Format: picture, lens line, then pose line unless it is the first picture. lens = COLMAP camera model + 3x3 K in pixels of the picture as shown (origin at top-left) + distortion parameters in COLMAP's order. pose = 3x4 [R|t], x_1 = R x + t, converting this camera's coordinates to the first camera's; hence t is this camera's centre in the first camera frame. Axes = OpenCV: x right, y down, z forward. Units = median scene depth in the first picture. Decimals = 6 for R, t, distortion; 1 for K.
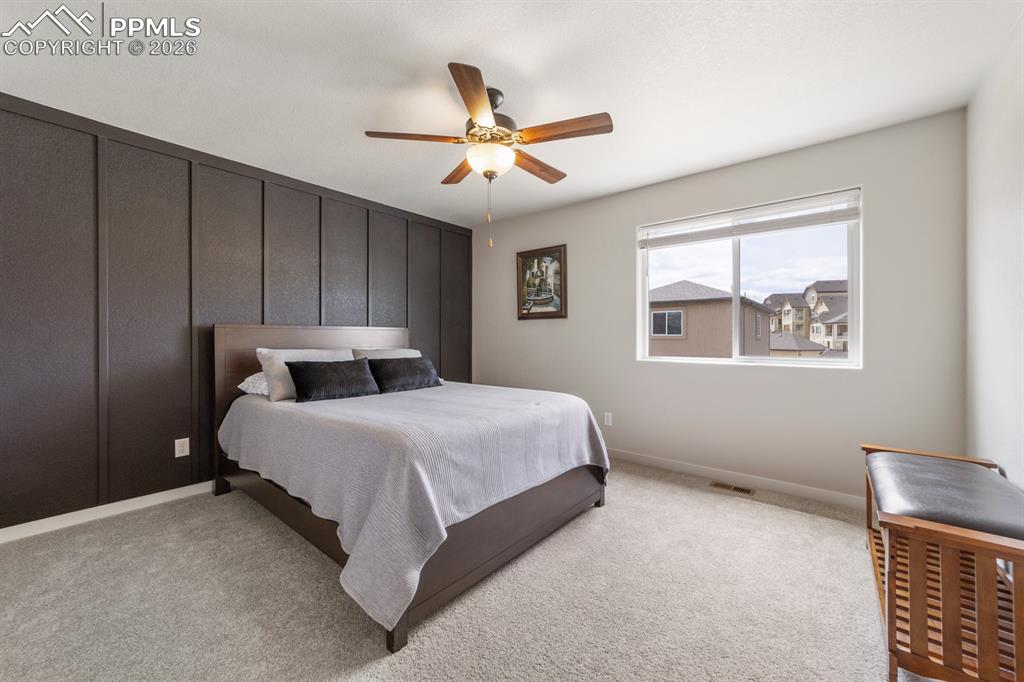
lens RADIAL K [[386.4, 0, 516.9], [0, 386.4, 339.7], [0, 0, 1]] dist [-0.010685, 0.000725]
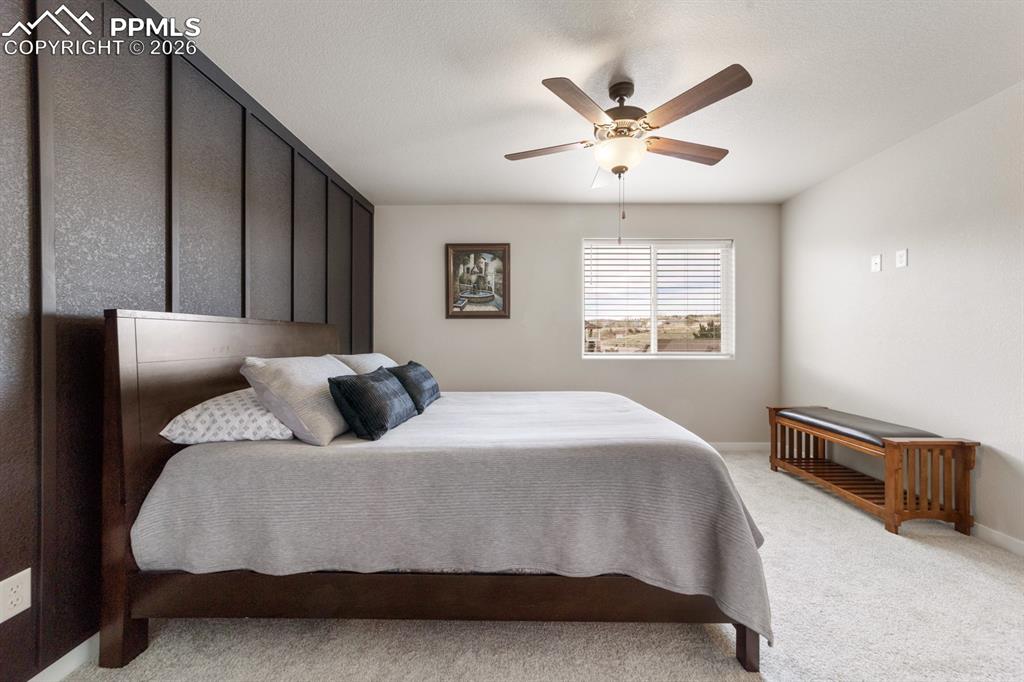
lens RADIAL K [[386.4, 0, 512.6], [0, 386.4, 338.7], [0, 0, 1]] dist [-0.010685, 0.000725]
pose [[0.784063, -0.000904, 0.620681, -0.462951], [0.004067, 0.999985, -0.003680, -0.000309], [-0.620668, 0.005410, 0.784055, 0.213727]]
